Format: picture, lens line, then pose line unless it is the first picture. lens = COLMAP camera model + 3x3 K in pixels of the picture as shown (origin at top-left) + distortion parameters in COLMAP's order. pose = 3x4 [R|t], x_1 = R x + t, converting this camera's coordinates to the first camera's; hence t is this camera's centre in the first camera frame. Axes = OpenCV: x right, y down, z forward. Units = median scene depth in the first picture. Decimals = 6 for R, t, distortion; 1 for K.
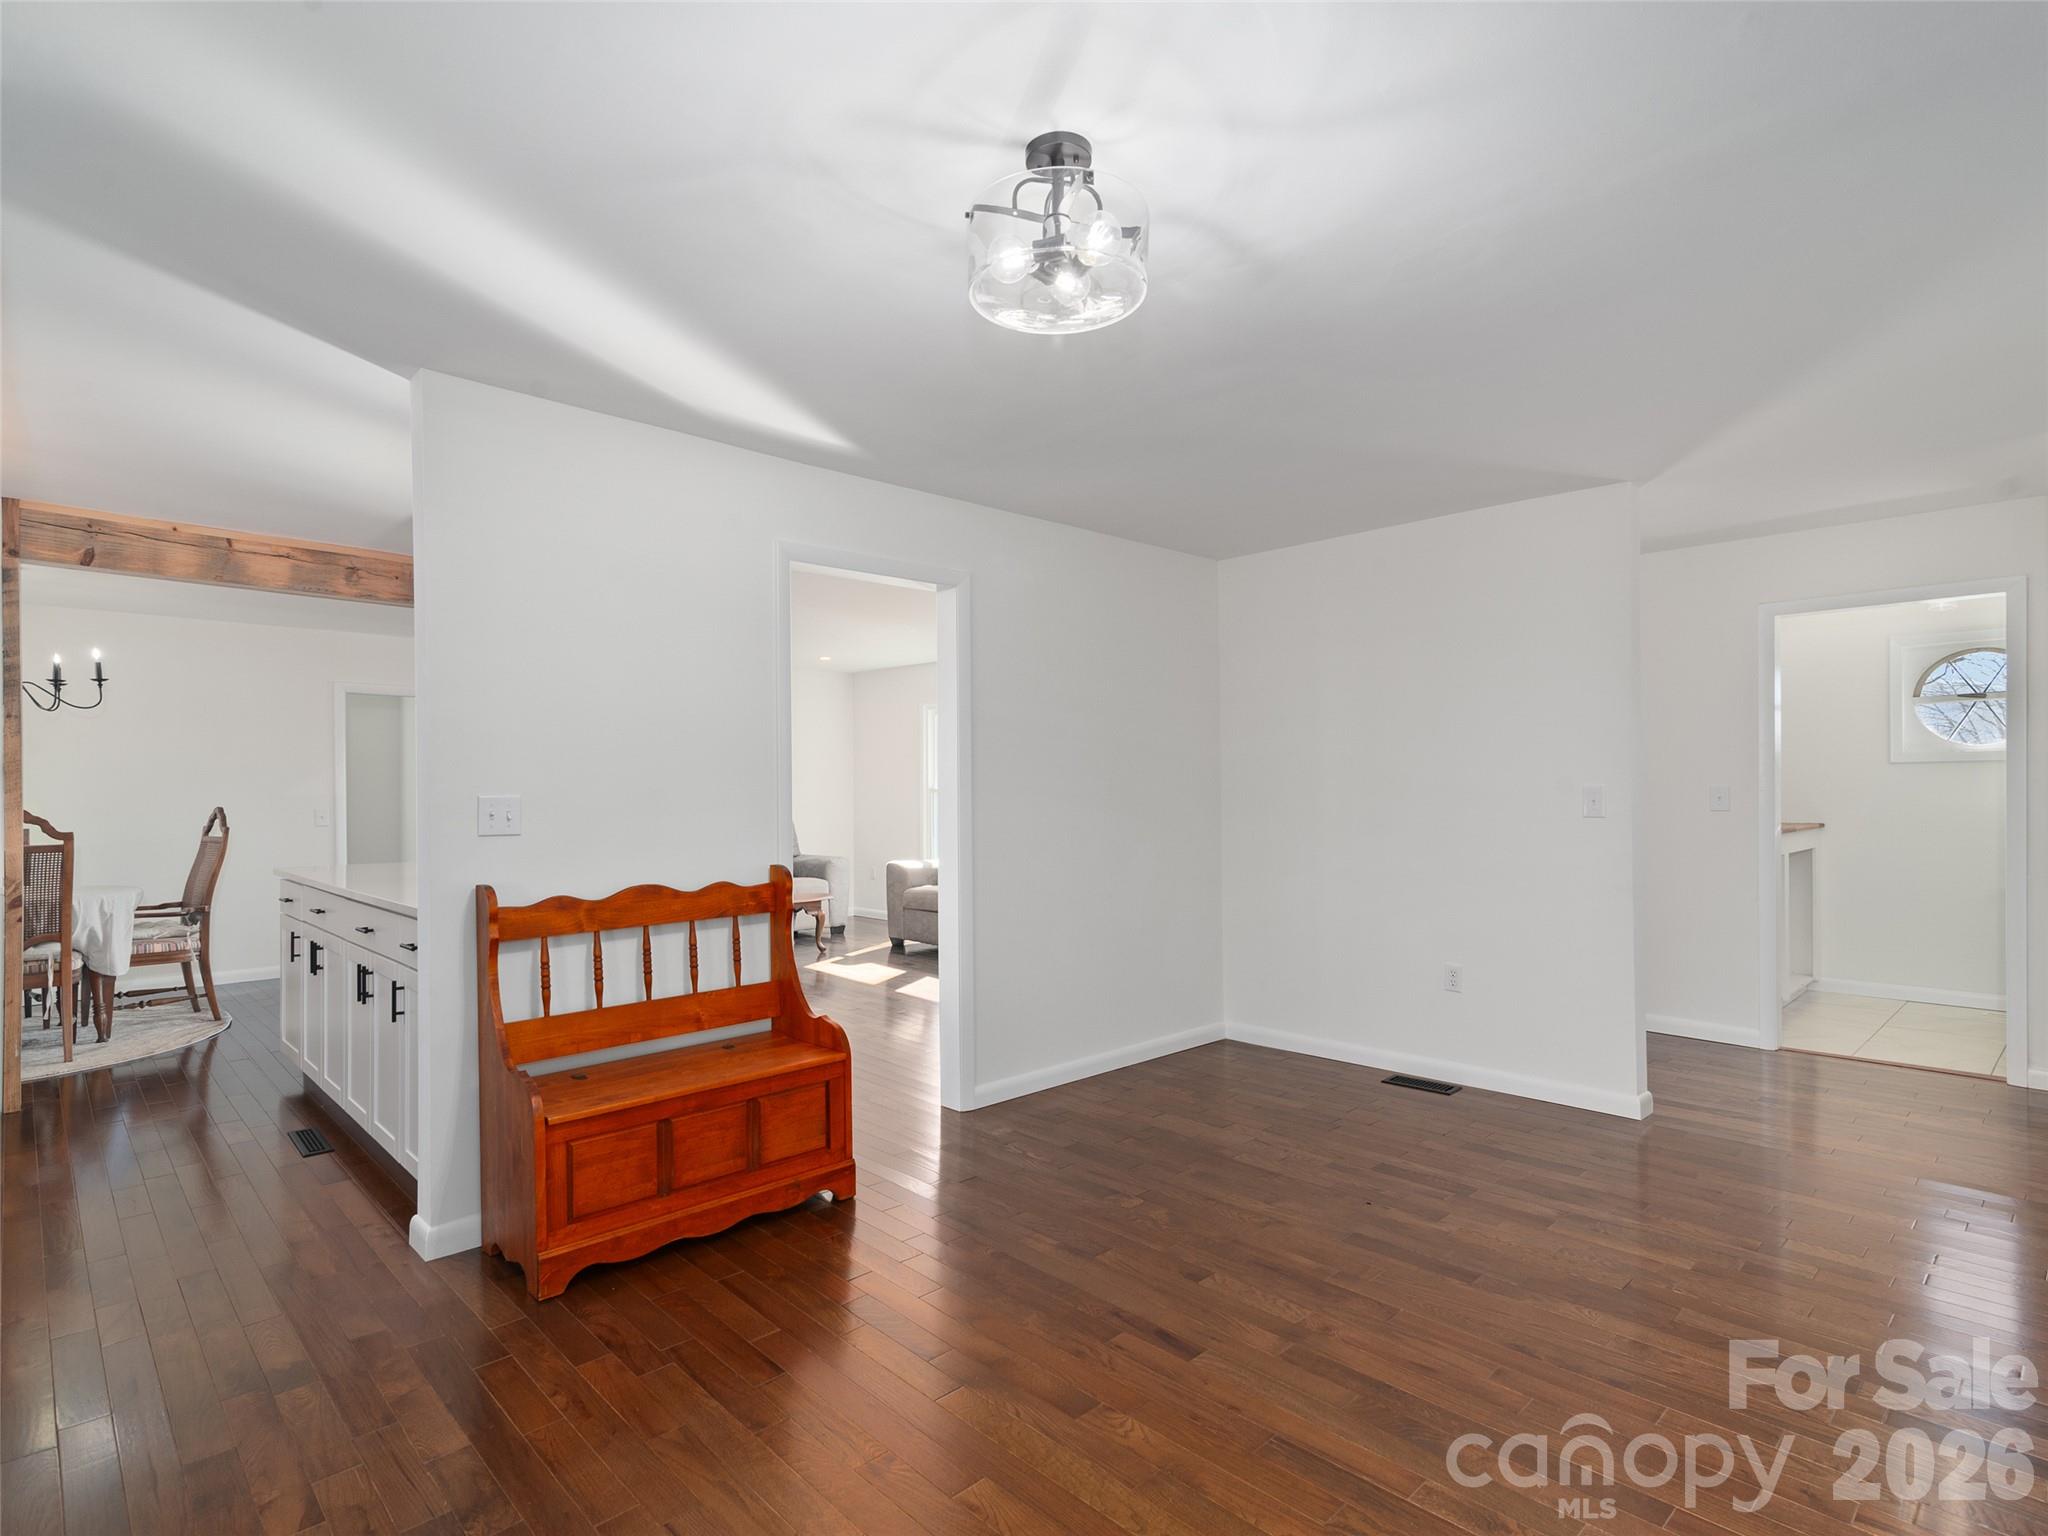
lens RADIAL K [[1065.3, 0, 1024.0], [0, 1065.3, 768.0], [0, 0, 1]] dist [0.018654, 0.000306]
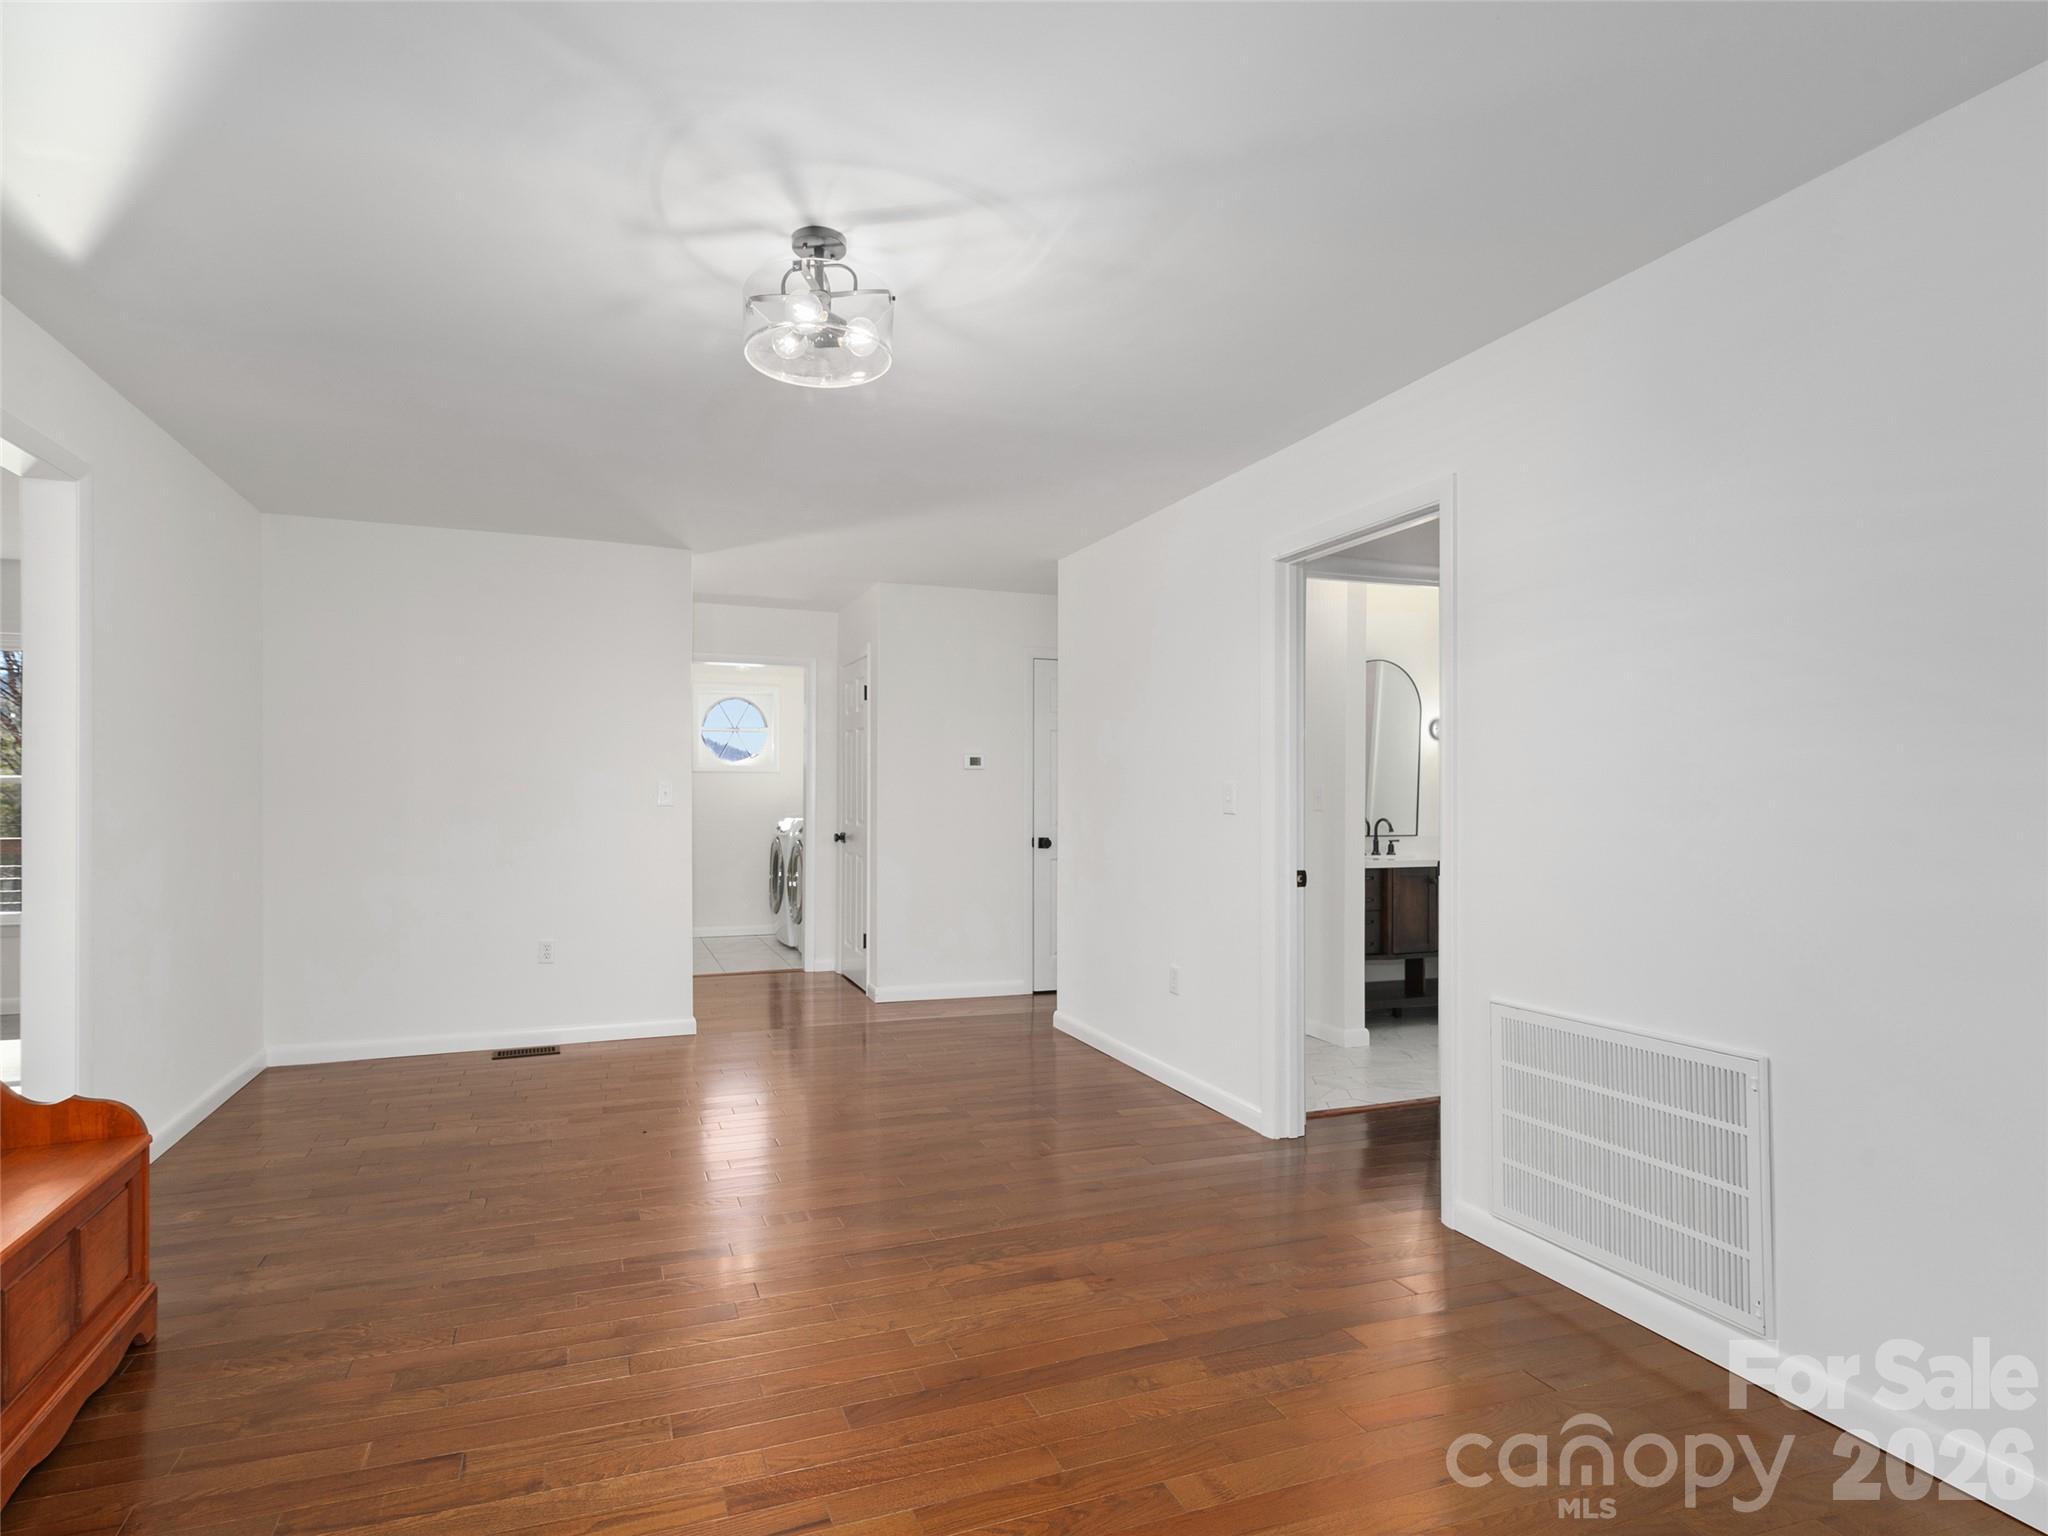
lens RADIAL K [[1041.0, 0, 1003.0], [0, 1041.0, 780.1], [0, 0, 1]] dist [0.014164, 0.000084]
pose [[0.359724, 0.025906, 0.932699, -0.615207], [-0.031619, 0.999379, -0.015564, 0.027834], [-0.932523, -0.023893, 0.360320, 0.233260]]
